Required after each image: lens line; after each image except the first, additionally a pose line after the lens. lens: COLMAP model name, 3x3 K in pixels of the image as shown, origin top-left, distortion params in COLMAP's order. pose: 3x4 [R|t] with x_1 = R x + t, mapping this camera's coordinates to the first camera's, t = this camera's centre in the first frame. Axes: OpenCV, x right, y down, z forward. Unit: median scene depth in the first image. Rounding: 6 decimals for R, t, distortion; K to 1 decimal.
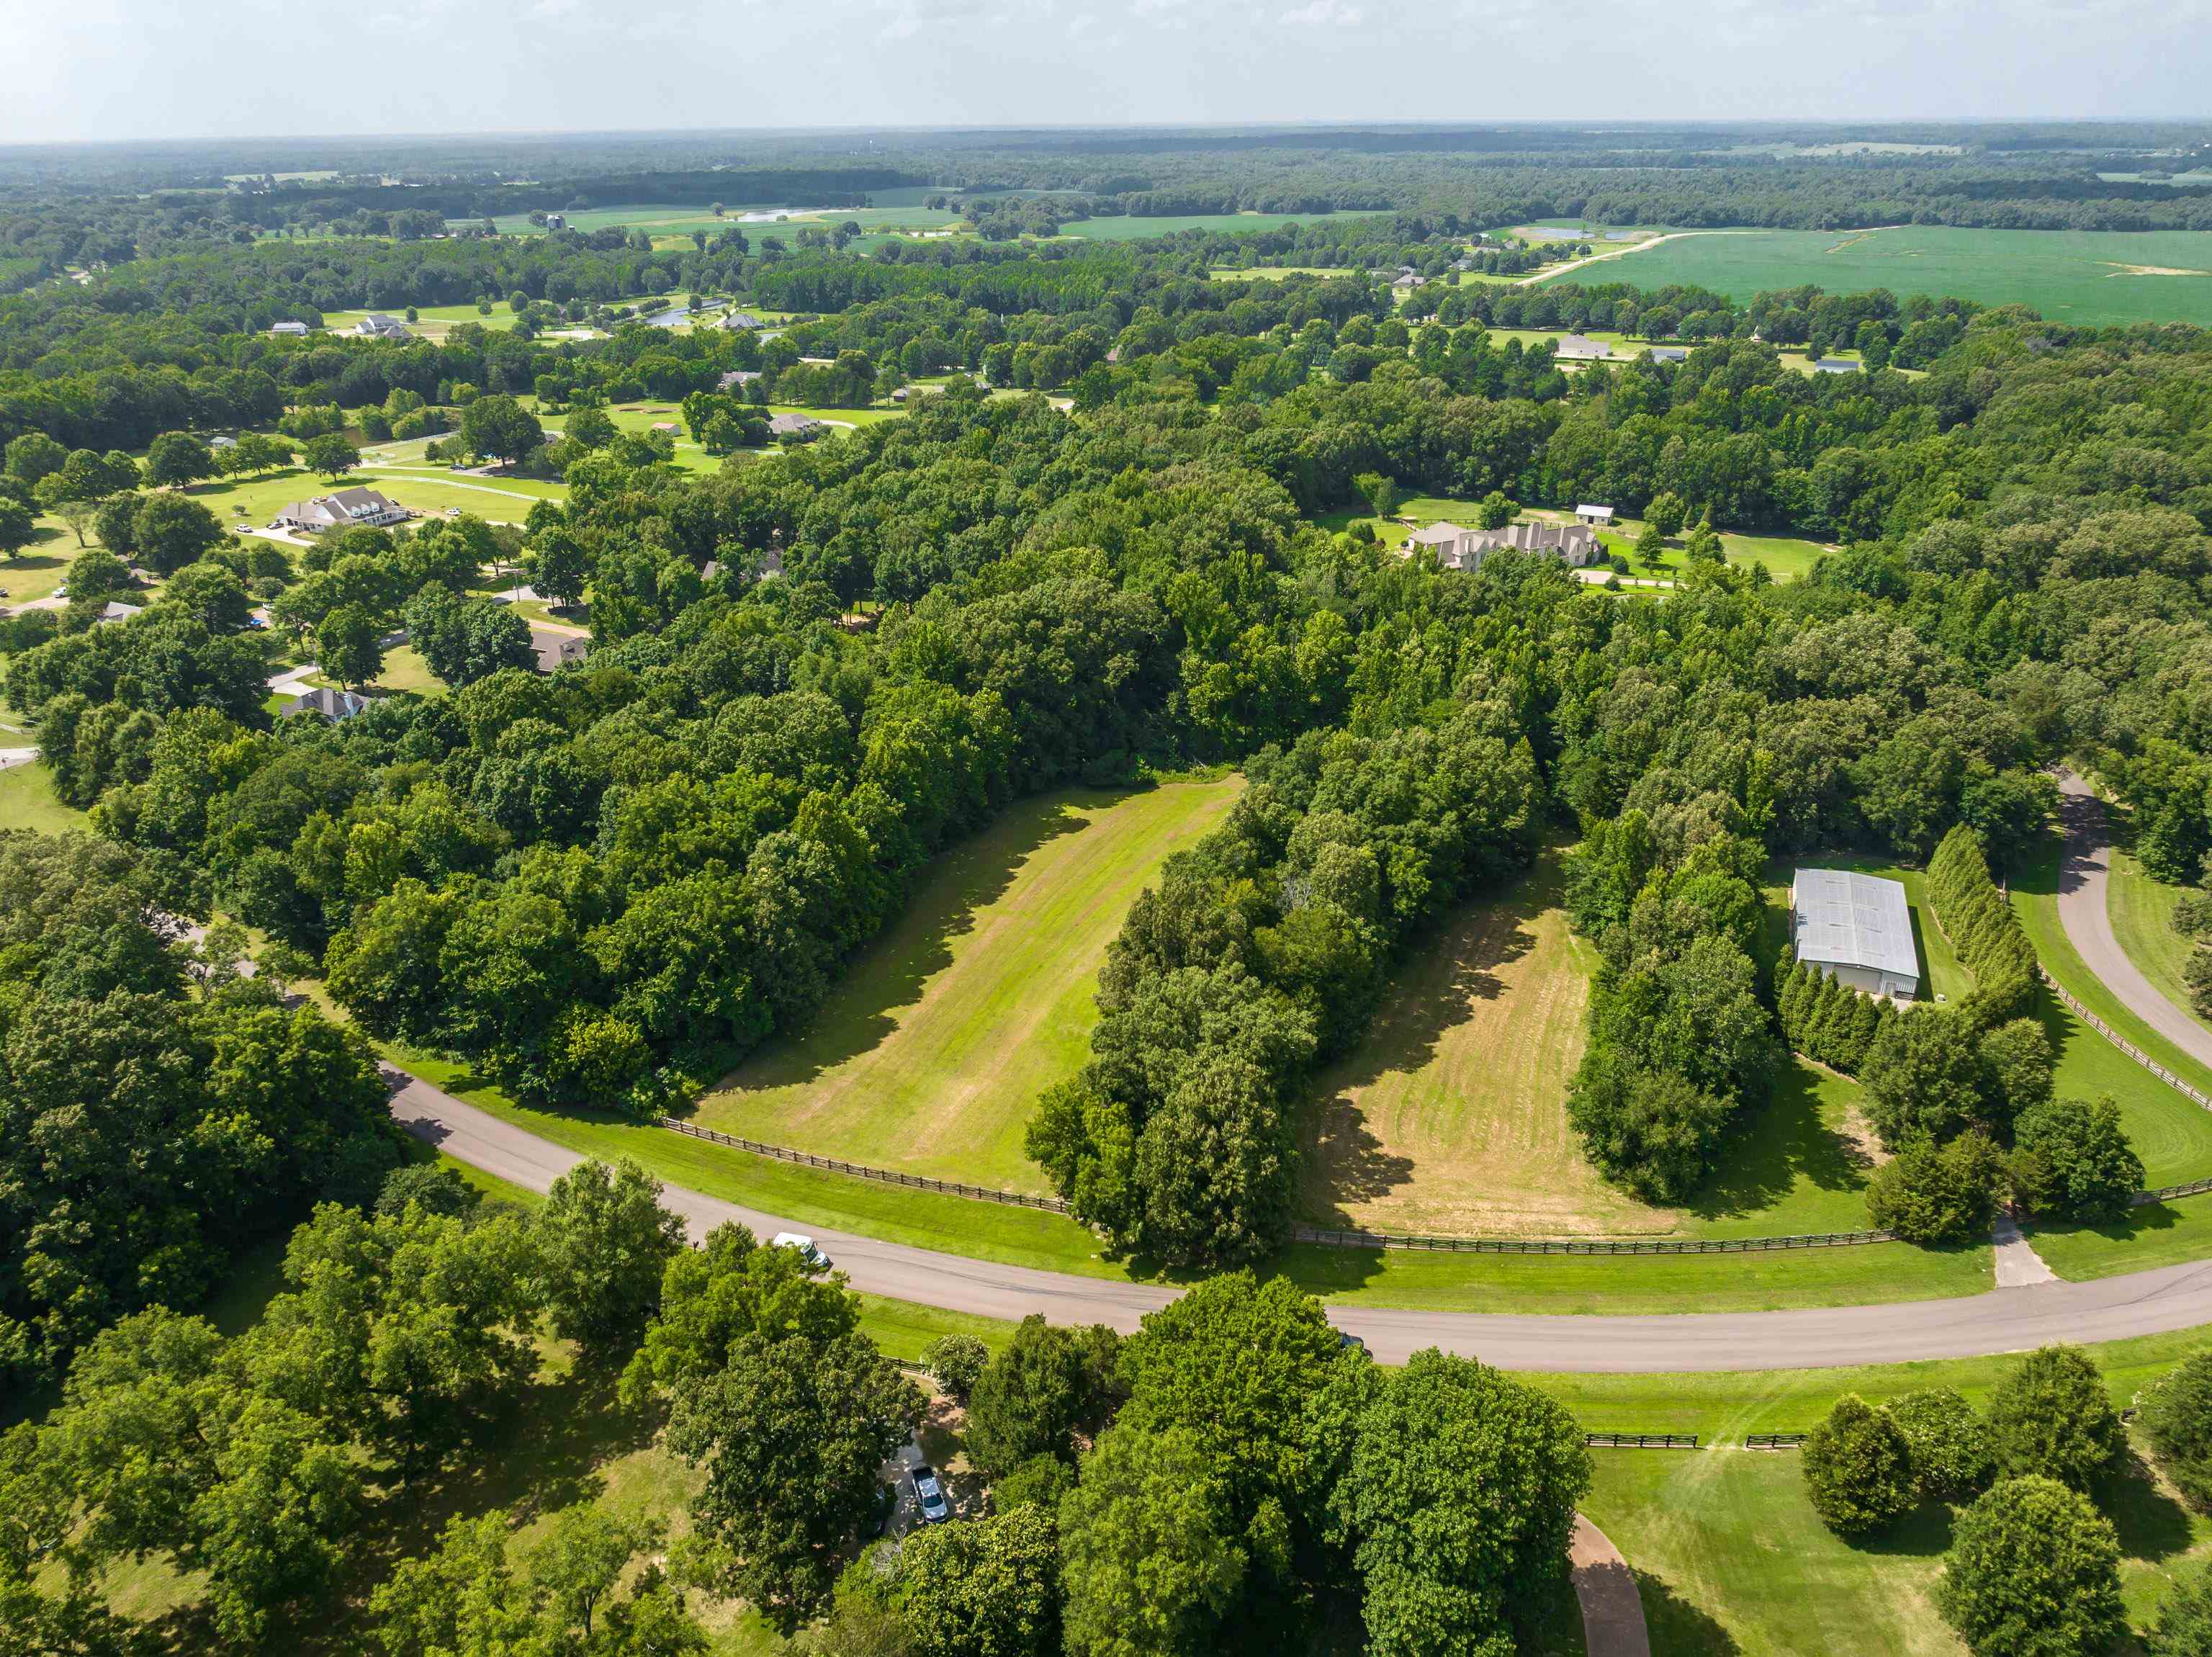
lens RADIAL K [[1564.4, 0, 1106.0], [0, 1564.4, 828.5], [0, 0, 1]] dist [-0.029128, 0.015349]
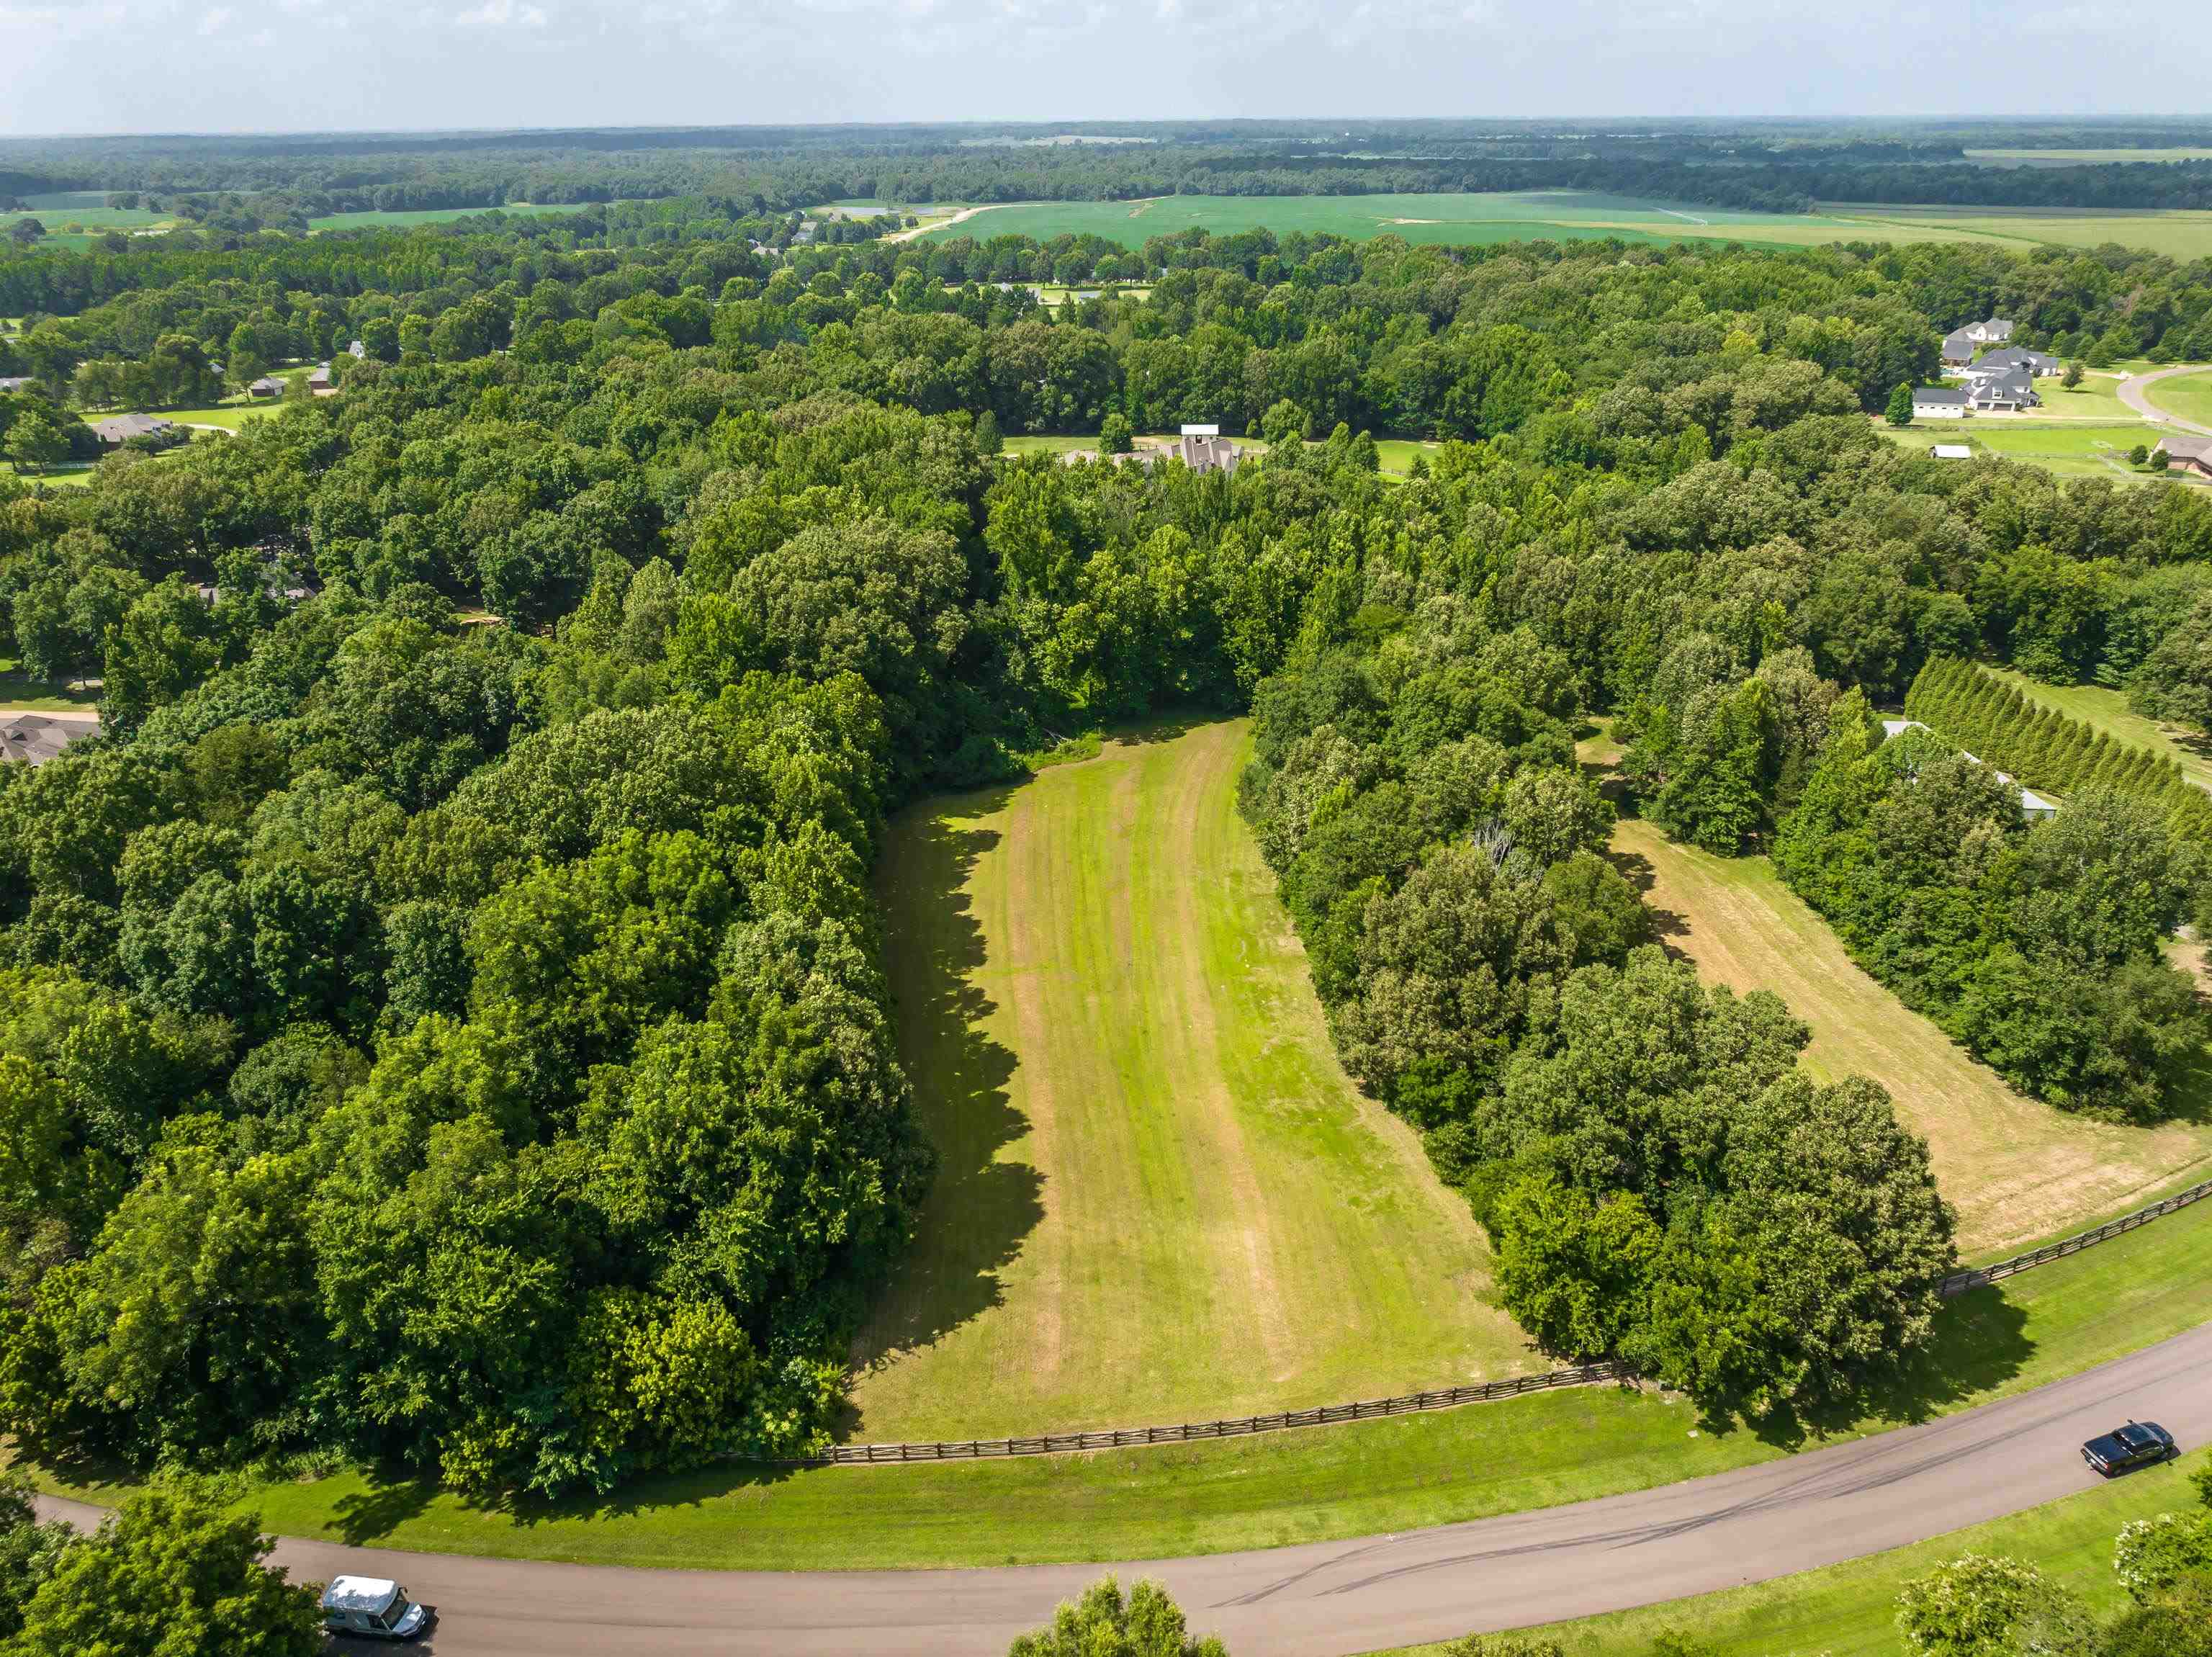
lens RADIAL K [[1547.0, 0, 1114.5], [0, 1547.0, 844.5], [0, 0, 1]] dist [-0.023643, 0.005854]
pose [[0.891721, -0.189086, 0.411194, -0.246988], [0.186313, 0.981355, 0.047230, -0.021175], [-0.412458, 0.034494, 0.910323, 0.294831]]
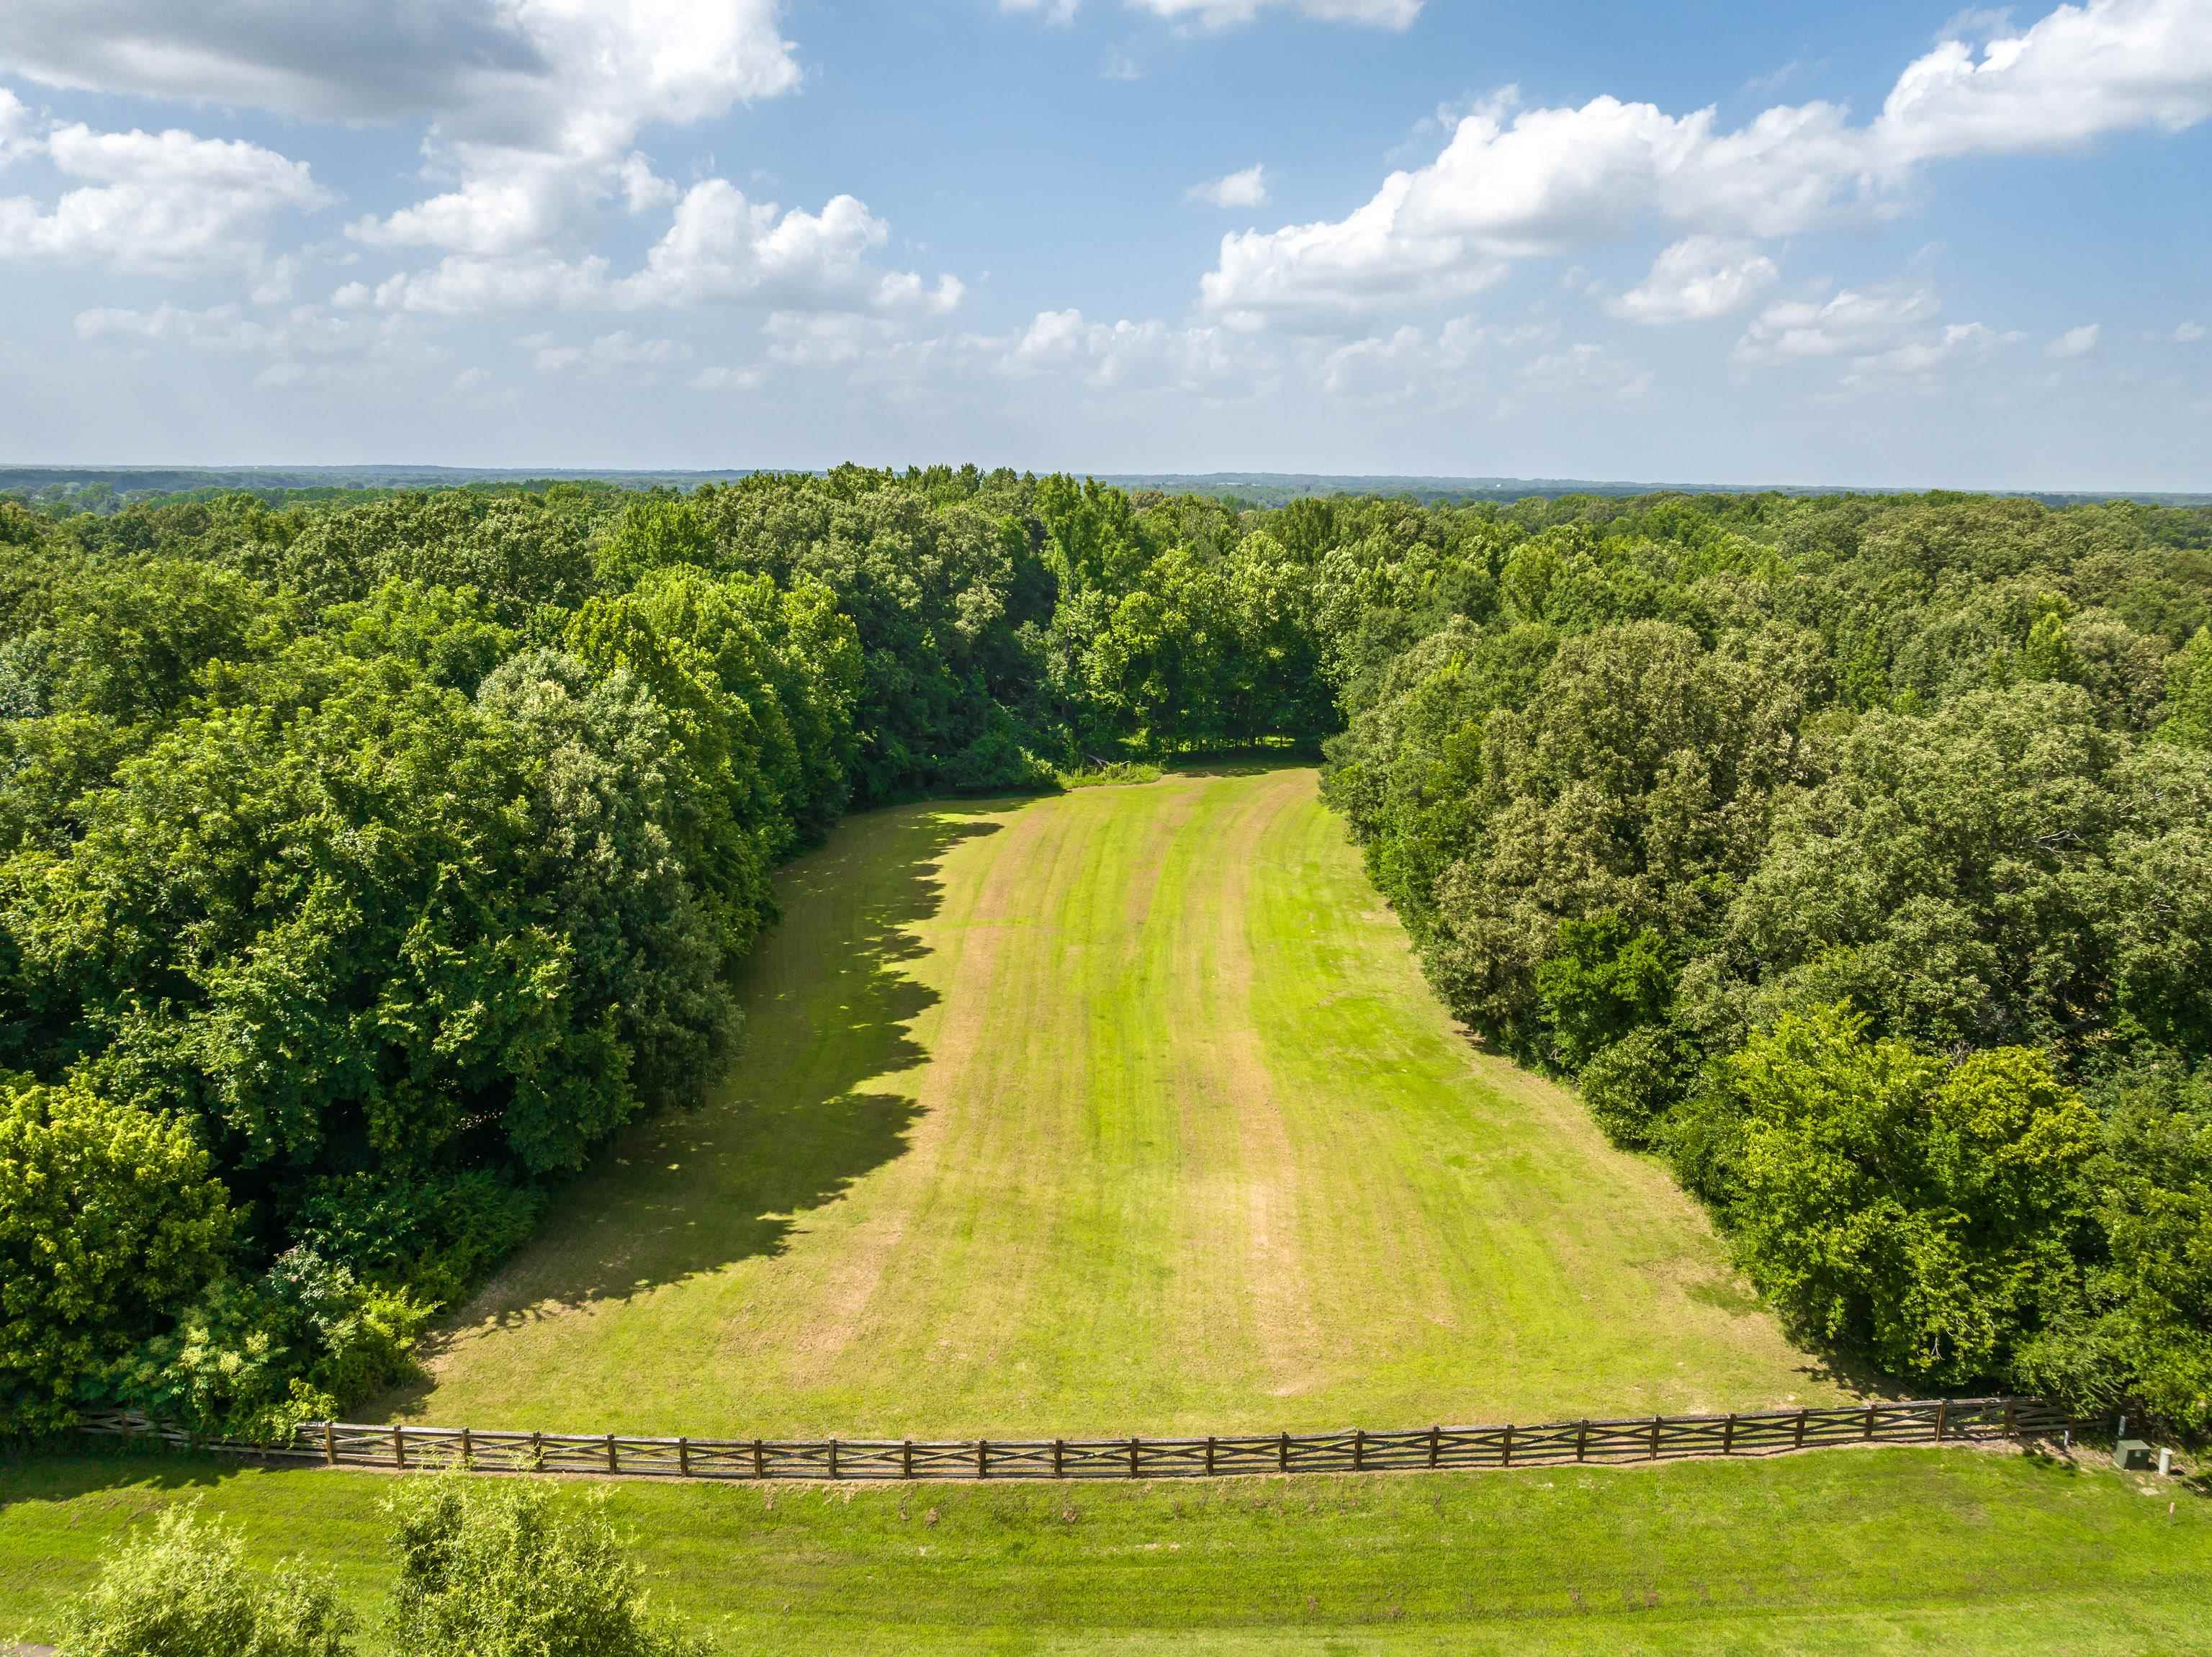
lens RADIAL K [[1561.2, 0, 1115.2], [0, 1561.2, 834.1], [0, 0, 1]] dist [-0.039496, 0.030161]
pose [[0.932777, -0.053296, 0.356492, -0.160296], [0.125732, 0.974998, -0.183220, 0.099599], [-0.337815, 0.215726, 0.916157, 0.451171]]
